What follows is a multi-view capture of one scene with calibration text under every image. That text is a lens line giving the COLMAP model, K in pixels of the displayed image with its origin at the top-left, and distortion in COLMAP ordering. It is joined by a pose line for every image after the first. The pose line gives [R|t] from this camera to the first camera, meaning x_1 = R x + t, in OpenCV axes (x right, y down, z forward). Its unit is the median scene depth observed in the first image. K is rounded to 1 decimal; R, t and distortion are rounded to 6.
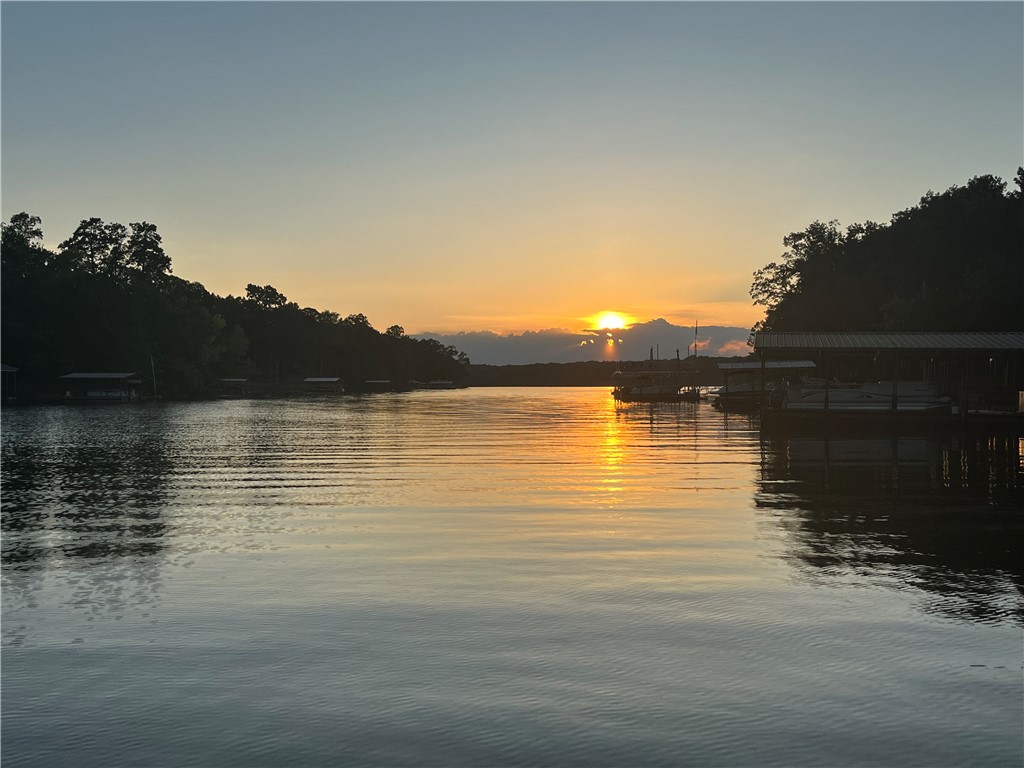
lens RADIAL K [[1007.0, 0, 514.1], [0, 1007.0, 388.4], [0, 0, 1]] dist [0.053782, 0.000000]
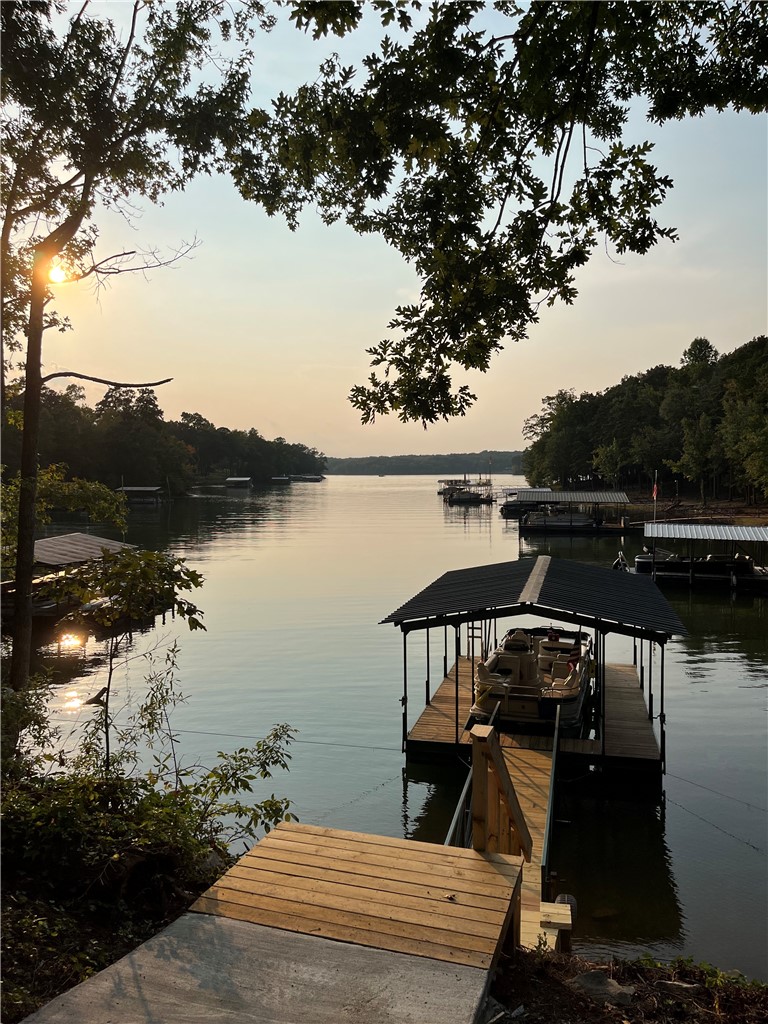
lens RADIAL K [[771.3, 0, 386.7], [0, 771.3, 514.1], [0, 0, 1]] dist [0.035233, -0.024816]
pose [[0.998779, -0.008900, 0.048589, -0.049754], [0.006198, 0.998440, 0.055490, -0.032550], [-0.049007, -0.055121, 0.997276, -0.252015]]
